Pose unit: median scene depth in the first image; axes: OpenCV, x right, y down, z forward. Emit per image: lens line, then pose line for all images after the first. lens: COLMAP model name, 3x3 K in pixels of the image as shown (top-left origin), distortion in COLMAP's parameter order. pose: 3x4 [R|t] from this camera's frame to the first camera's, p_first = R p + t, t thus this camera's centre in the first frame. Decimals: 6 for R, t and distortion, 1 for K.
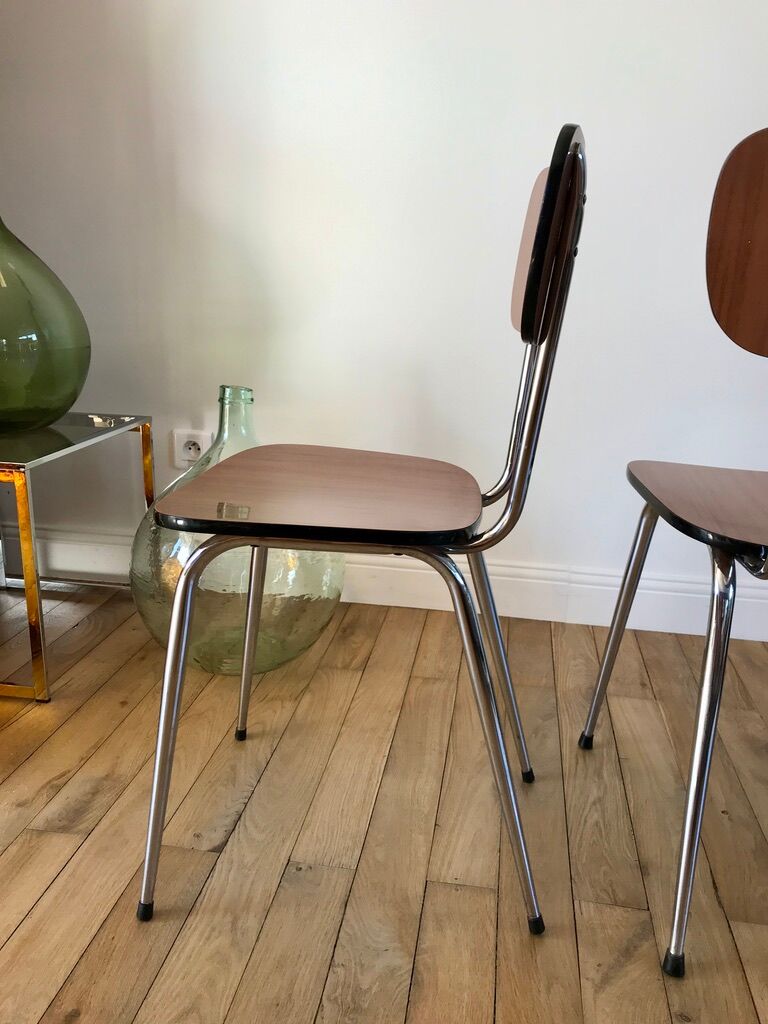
lens RADIAL K [[844.6, 0, 389.8], [0, 844.6, 504.0], [0, 0, 1]] dist [0.039231, -0.027728]
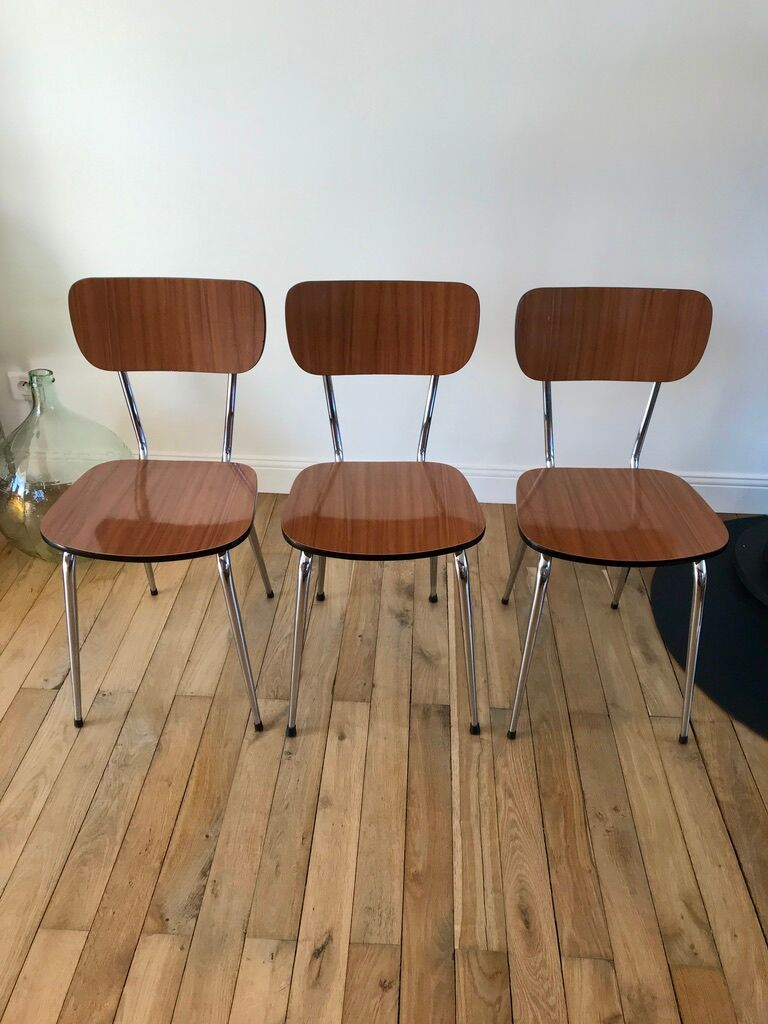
lens RADIAL K [[844.6, 0, 389.4], [0, 844.6, 505.7], [0, 0, 1]] dist [0.039231, -0.027728]
pose [[0.994909, -0.069765, 0.072722, 0.335888], [0.043965, 0.949813, 0.309714, -0.413568], [-0.090680, -0.304940, 0.948045, -0.548125]]
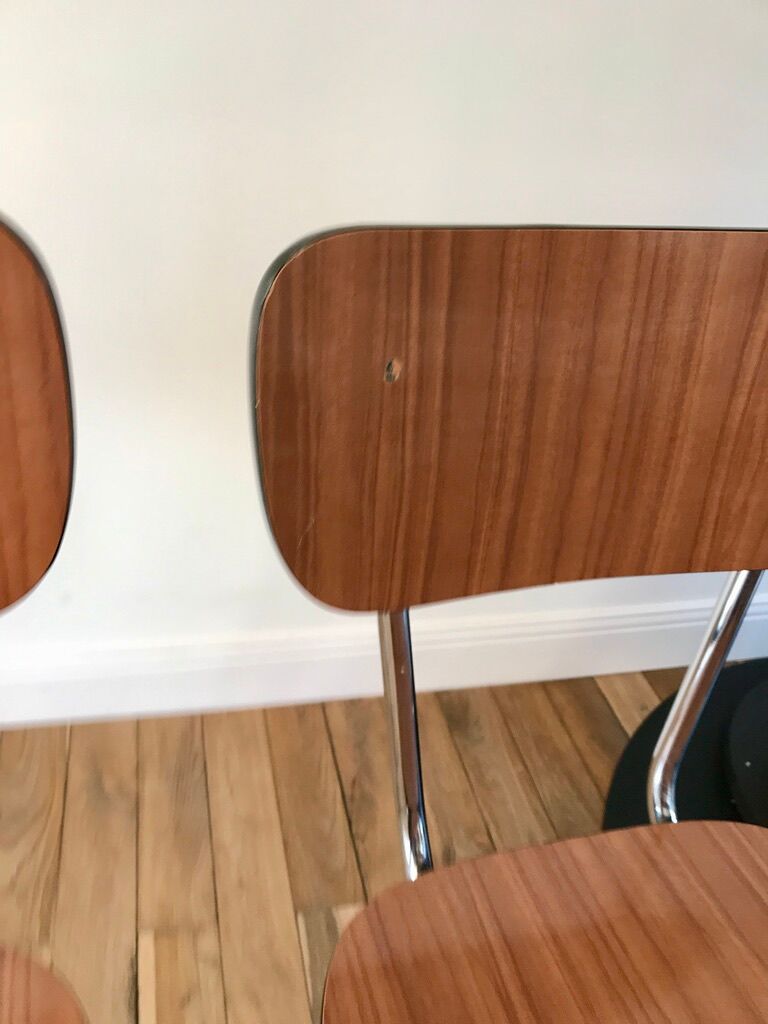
lens RADIAL K [[844.6, 0, 372.7], [0, 844.6, 534.4], [0, 0, 1]] dist [0.039231, -0.027728]
pose [[0.933226, -0.167031, 0.318103, 0.607593], [0.034675, 0.923106, 0.382980, -0.323612], [-0.357612, -0.346376, 0.867258, 0.579119]]
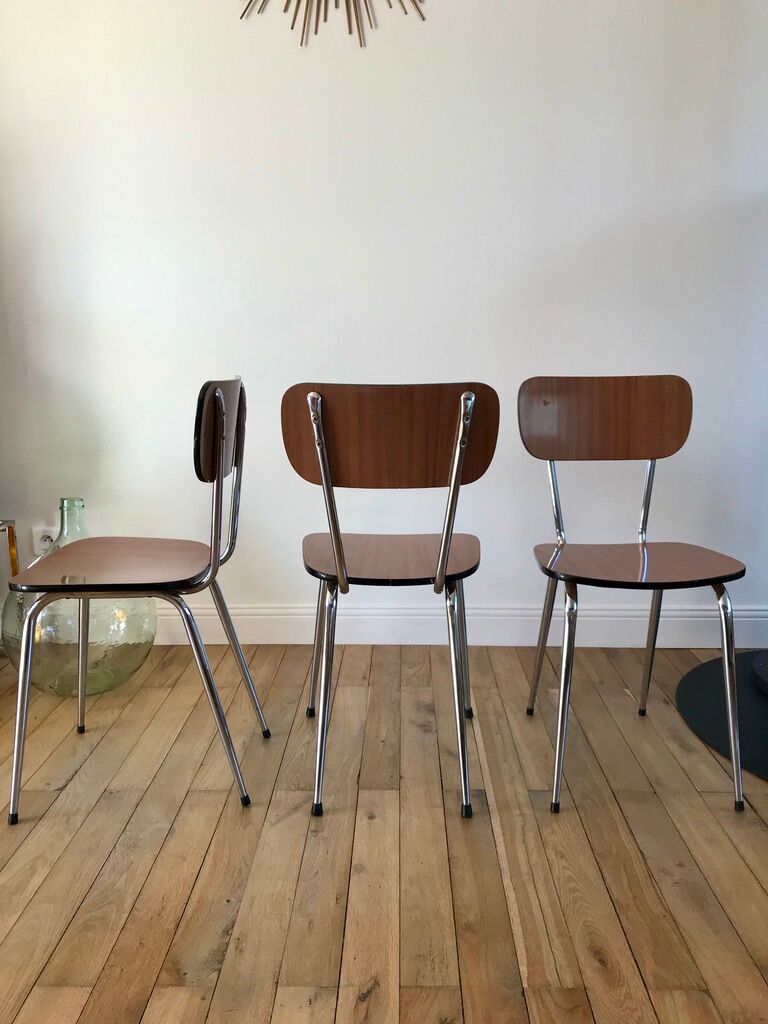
lens RADIAL K [[844.6, 0, 389.5], [0, 844.6, 505.7], [0, 0, 1]] dist [0.039231, -0.027728]
pose [[0.990317, -0.063184, 0.123610, 0.225325], [0.072267, 0.994896, -0.070424, 0.022353], [-0.118529, 0.078675, 0.989829, -0.649774]]
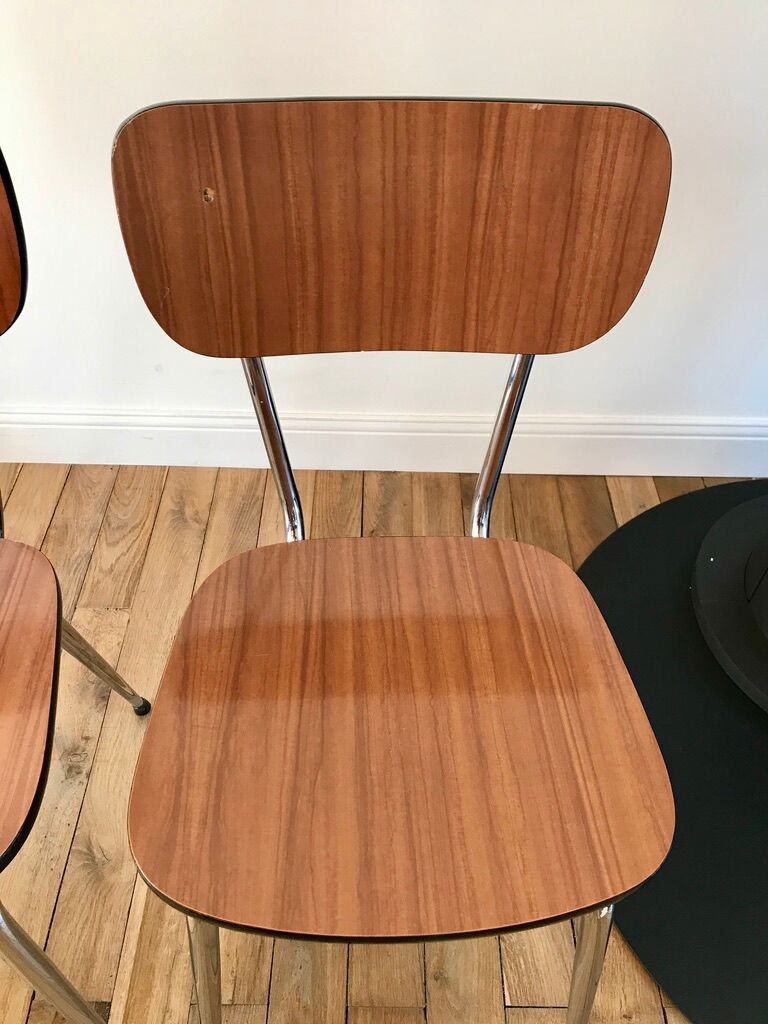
lens RADIAL K [[844.6, 0, 384.4], [0, 844.6, 506.7], [0, 0, 1]] dist [0.039231, -0.027728]
pose [[0.989840, -0.115968, 0.082264, 0.764174], [0.054571, 0.844130, 0.533353, -0.365913], [-0.131294, -0.523446, 0.841883, 0.337822]]
